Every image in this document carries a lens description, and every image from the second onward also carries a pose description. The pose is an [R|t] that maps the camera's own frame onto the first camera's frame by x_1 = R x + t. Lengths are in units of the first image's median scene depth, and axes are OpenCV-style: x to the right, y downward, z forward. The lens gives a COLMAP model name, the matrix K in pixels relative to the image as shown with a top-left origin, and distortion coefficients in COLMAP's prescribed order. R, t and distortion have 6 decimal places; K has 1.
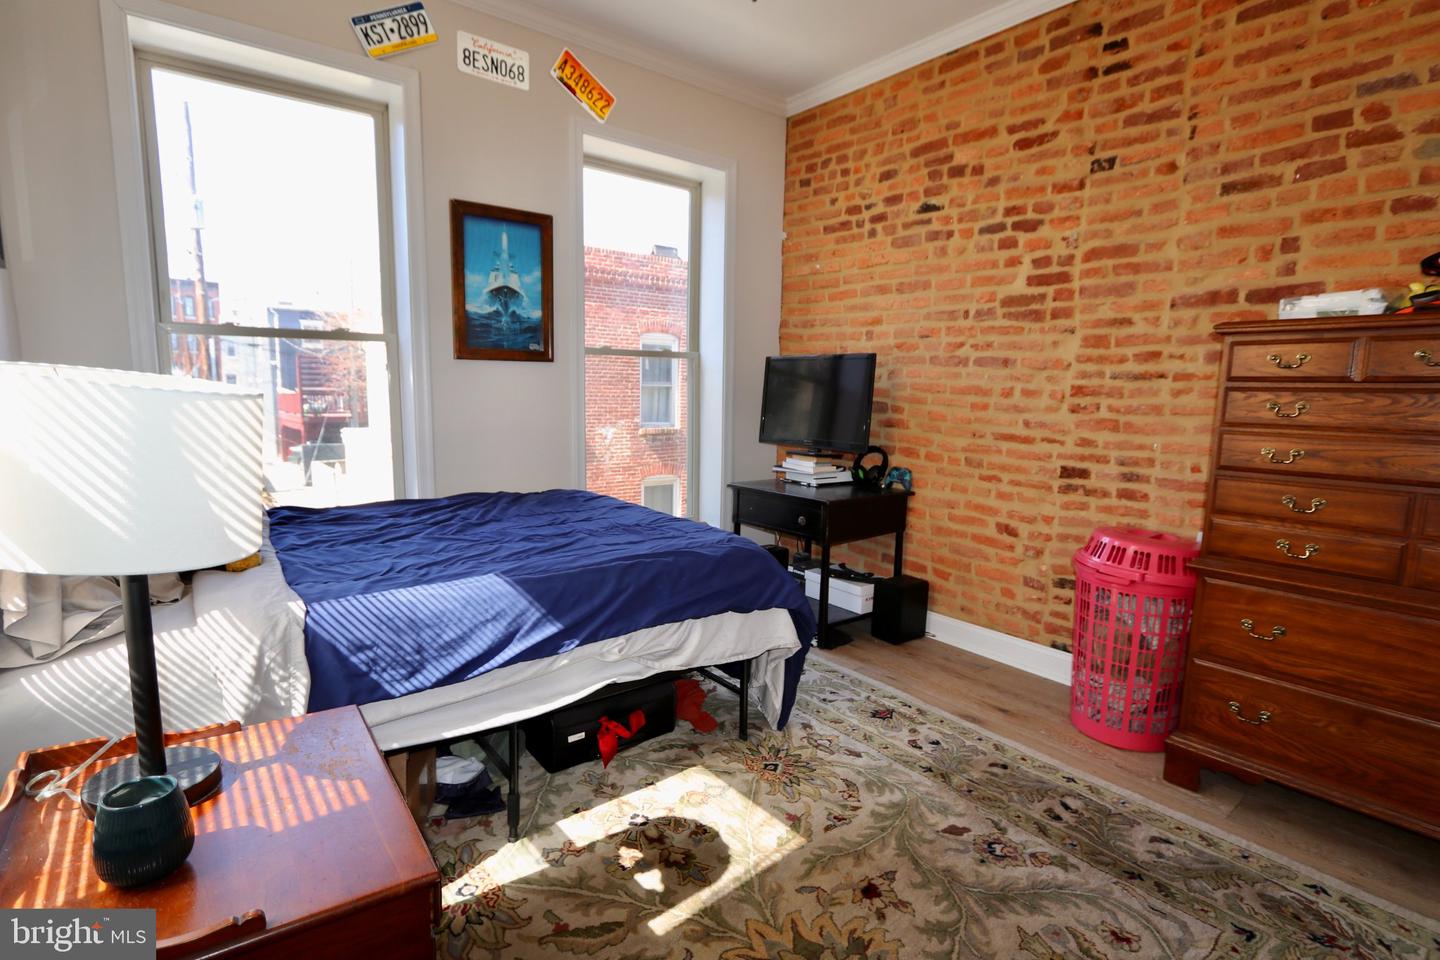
lens RADIAL K [[666.4, 0, 745.5], [0, 666.4, 484.9], [0, 0, 1]] dist [-0.020290, 0.000725]
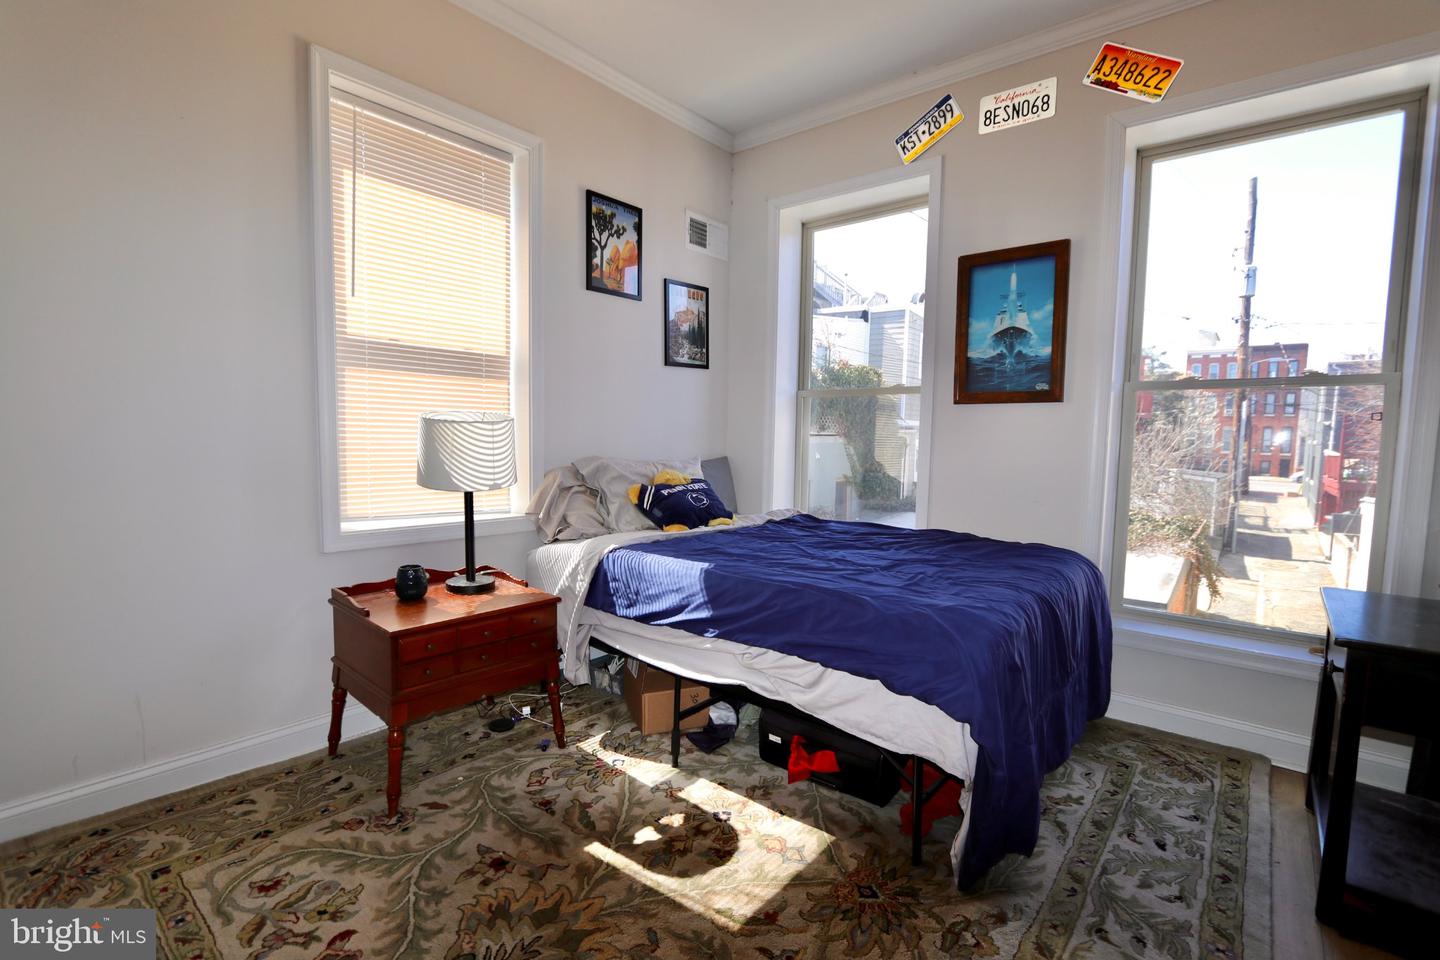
lens RADIAL K [[666.4, 0, 724.8], [0, 666.4, 488.1], [0, 0, 1]] dist [-0.020290, 0.000725]
pose [[0.205820, 0.063826, -0.976506, 0.778269], [-0.149413, 0.988221, 0.033099, -0.053589], [0.967116, 0.139090, 0.212932, 0.630708]]
